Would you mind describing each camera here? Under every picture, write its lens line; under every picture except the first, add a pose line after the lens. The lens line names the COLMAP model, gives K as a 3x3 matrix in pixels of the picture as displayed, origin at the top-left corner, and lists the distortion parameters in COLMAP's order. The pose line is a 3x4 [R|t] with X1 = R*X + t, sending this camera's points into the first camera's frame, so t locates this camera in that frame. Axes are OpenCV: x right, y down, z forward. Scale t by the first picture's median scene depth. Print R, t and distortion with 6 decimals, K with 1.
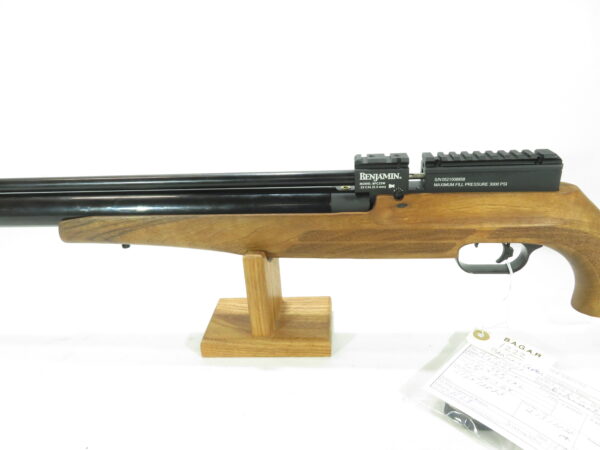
lens RADIAL K [[434.8, 0, 300.0], [0, 434.8, 225.0], [0, 0, 1]] dist [-0.002189, -0.003049]
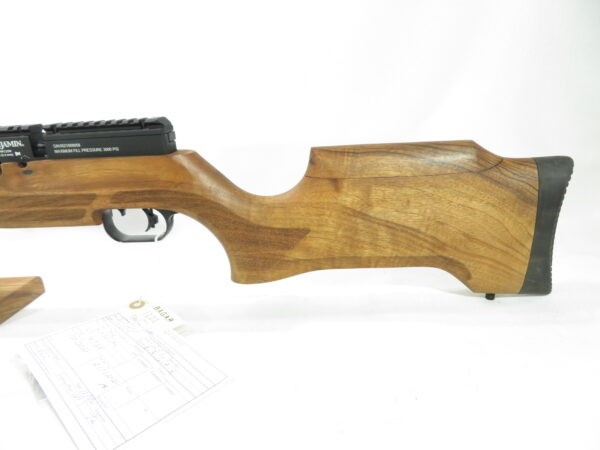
lens RADIAL K [[434.8, 0, 300.0], [0, 434.8, 225.0], [0, 0, 1]] dist [-0.002189, -0.003049]
pose [[0.999949, -0.008694, -0.005227, 0.893685], [0.008256, 0.996871, -0.078619, 0.168694], [0.005894, 0.078572, 0.996891, -0.020608]]
